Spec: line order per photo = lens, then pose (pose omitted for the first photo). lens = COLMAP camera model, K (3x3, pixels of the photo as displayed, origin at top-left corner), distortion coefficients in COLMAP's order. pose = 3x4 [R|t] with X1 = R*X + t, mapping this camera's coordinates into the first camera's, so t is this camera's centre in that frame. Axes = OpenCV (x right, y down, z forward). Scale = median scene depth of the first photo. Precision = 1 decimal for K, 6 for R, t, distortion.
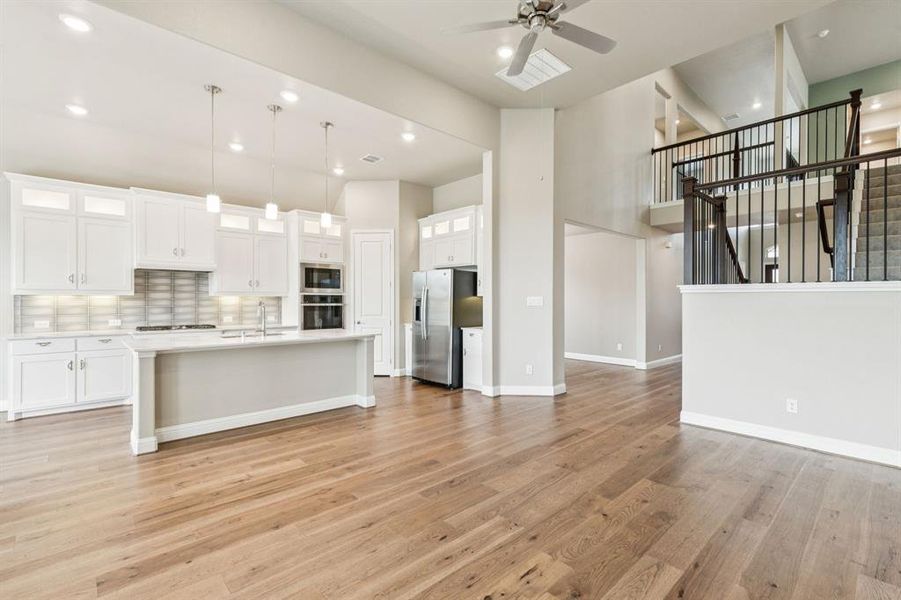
lens RADIAL K [[407.8, 0, 453.8], [0, 407.8, 300.0], [0, 0, 1]] dist [0.009134, -0.000854]
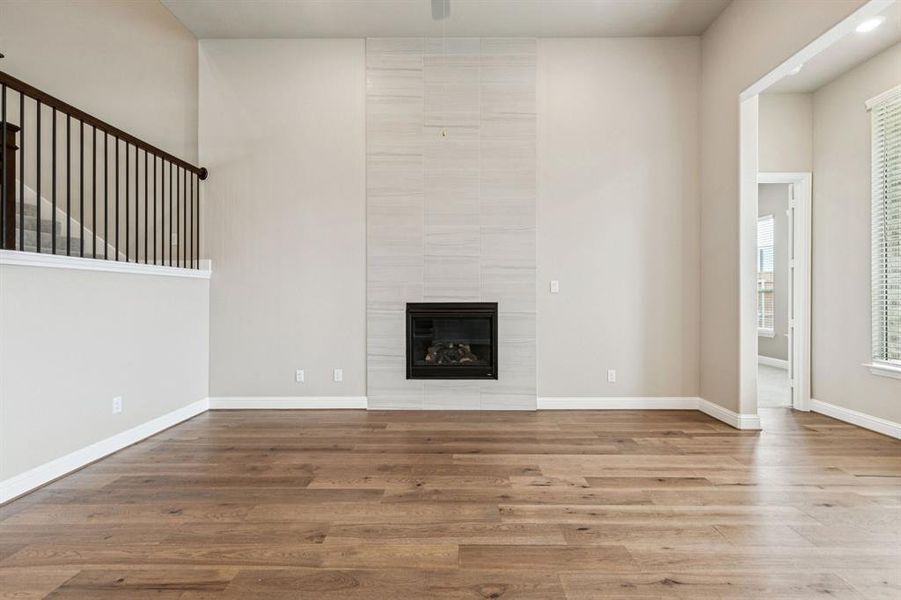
lens RADIAL K [[407.8, 0, 453.3], [0, 407.8, 292.8], [0, 0, 1]] dist [0.009134, -0.000854]
pose [[-0.723788, 0.004684, 0.690006, -0.190210], [0.002695, 0.999989, -0.003960, 0.019440], [-0.690017, -0.001007, -0.723793, 0.780592]]
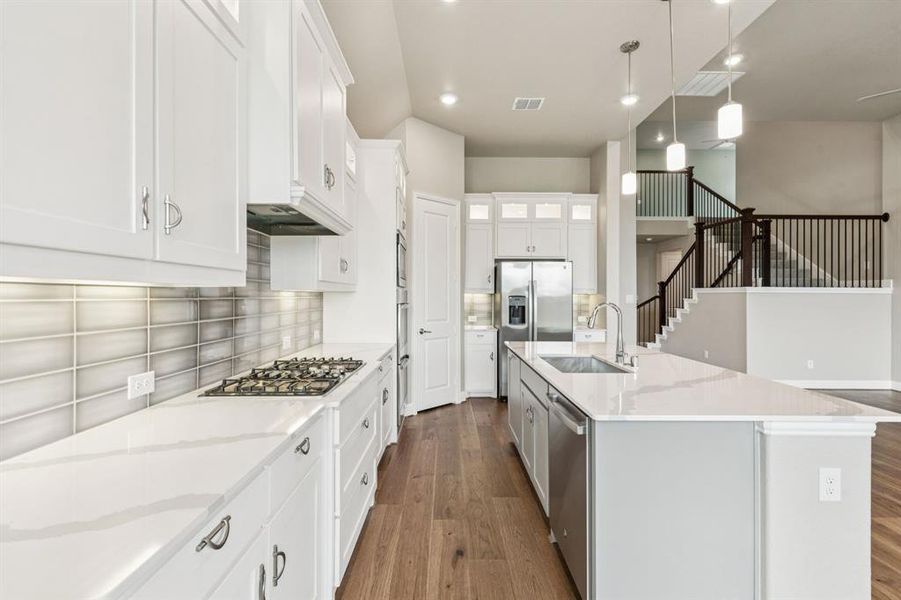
lens RADIAL K [[407.8, 0, 454.1], [0, 407.8, 292.3], [0, 0, 1]] dist [0.009134, -0.000854]
pose [[0.672780, 0.007761, 0.739802, -0.884304], [-0.002050, 0.999961, -0.008626, -0.004584], [-0.739840, 0.004287, 0.672770, 0.654034]]
